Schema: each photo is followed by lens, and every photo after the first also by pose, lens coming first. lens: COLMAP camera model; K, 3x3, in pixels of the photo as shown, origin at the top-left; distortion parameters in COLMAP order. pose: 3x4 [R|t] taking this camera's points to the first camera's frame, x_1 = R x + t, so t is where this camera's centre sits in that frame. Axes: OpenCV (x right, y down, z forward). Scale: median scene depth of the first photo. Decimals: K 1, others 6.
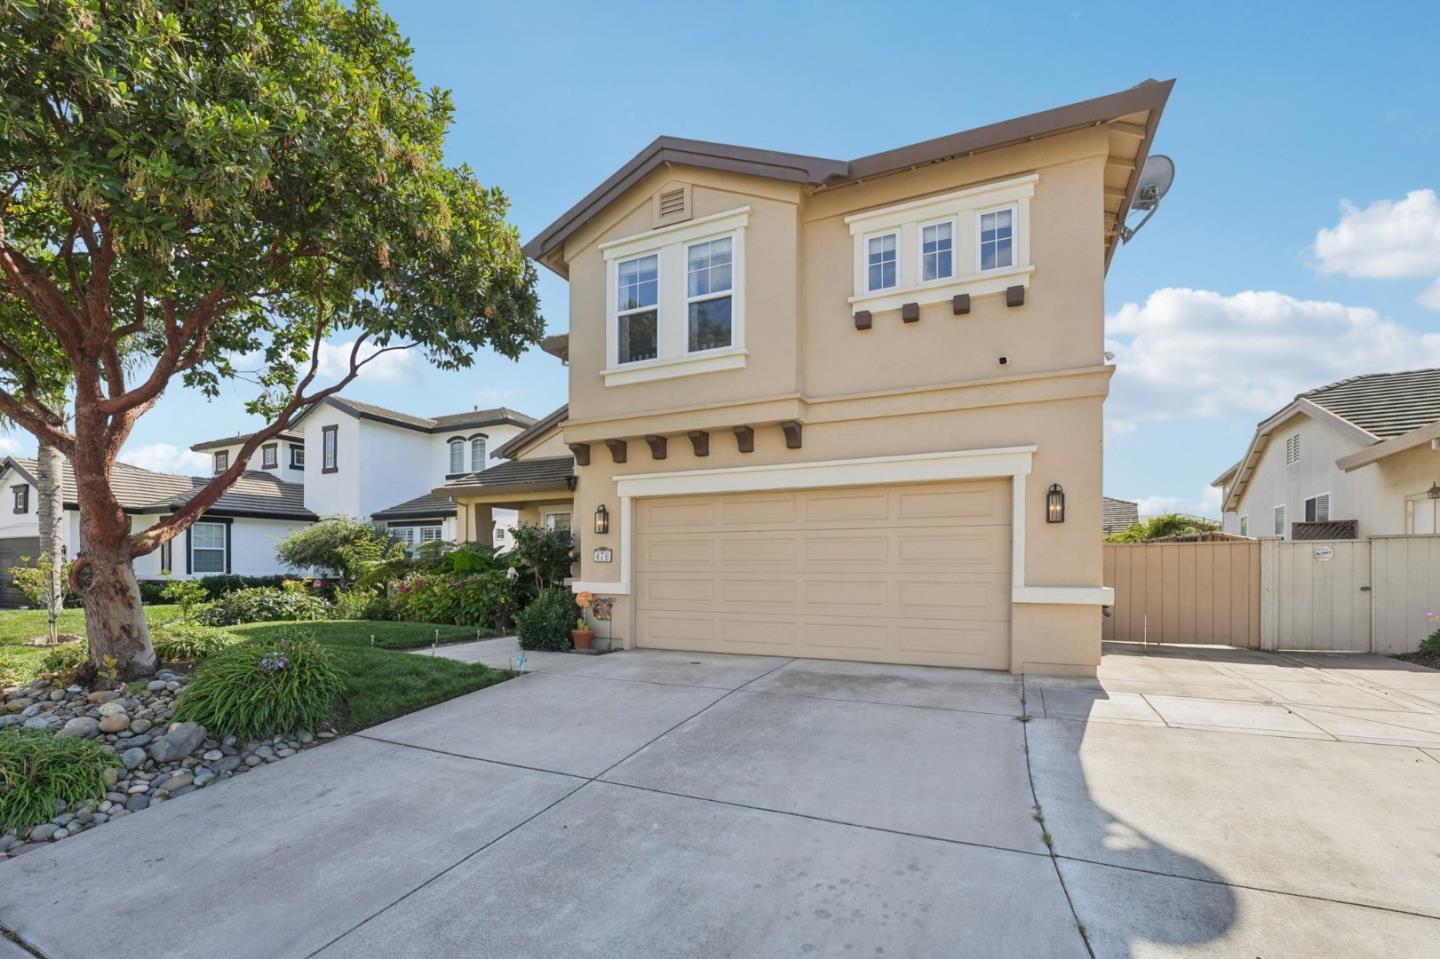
lens RADIAL K [[585.8, 0, 713.3], [0, 585.8, 586.0], [0, 0, 1]] dist [-0.030598, 0.003339]
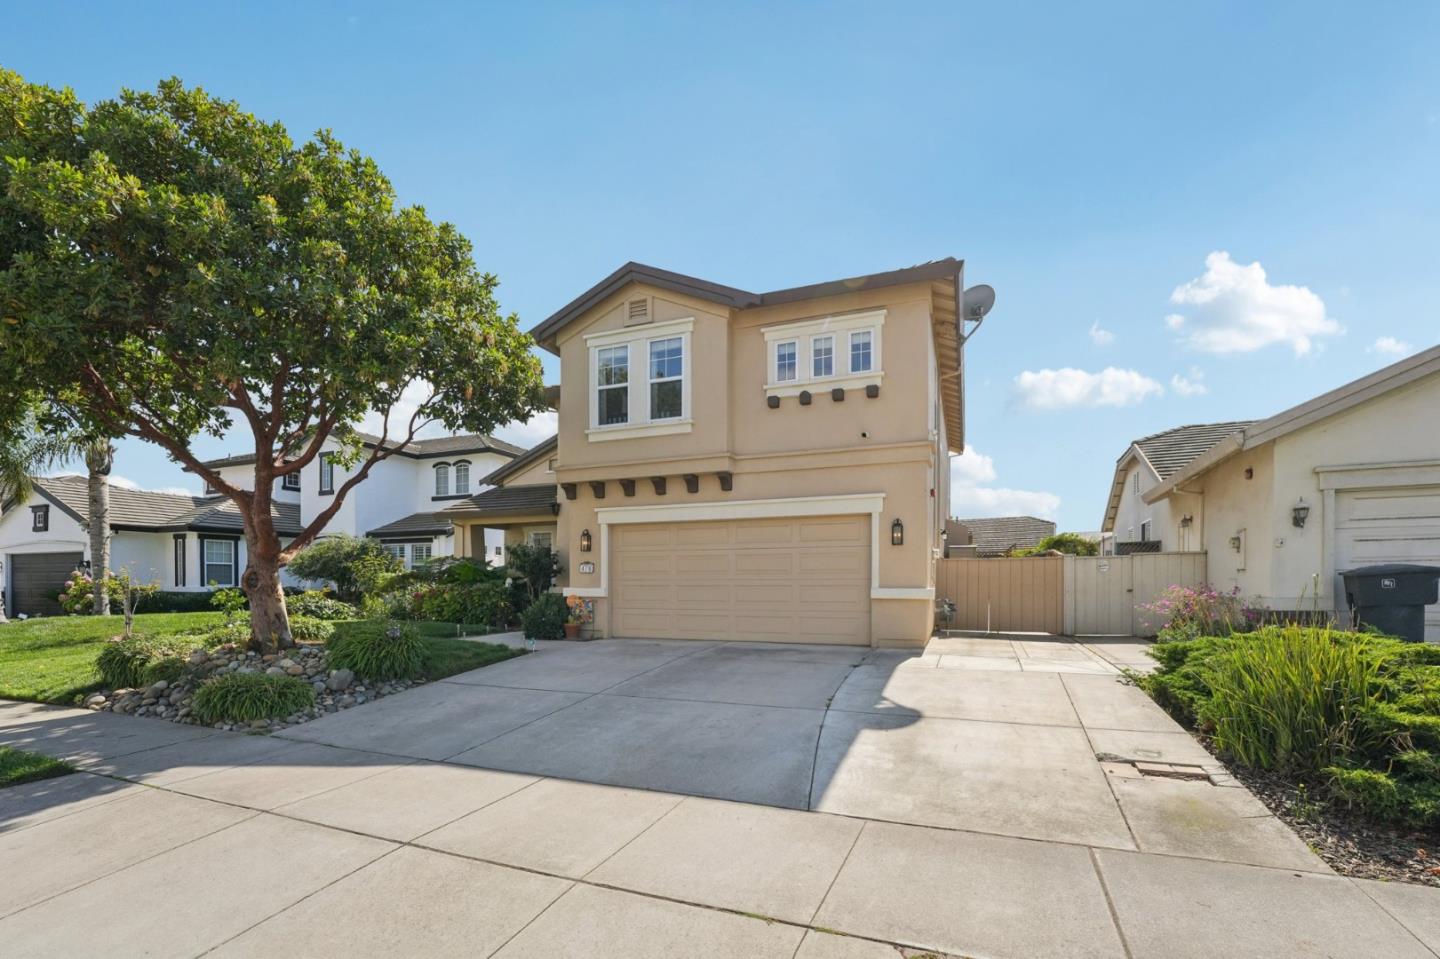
lens RADIAL K [[585.8, 0, 711.9], [0, 585.8, 606.8], [0, 0, 1]] dist [-0.030598, 0.003339]
pose [[0.998326, -0.005035, 0.057620, 0.020830], [0.004428, 0.999934, 0.010647, 0.027187], [-0.057670, -0.010374, 0.998282, -0.399926]]
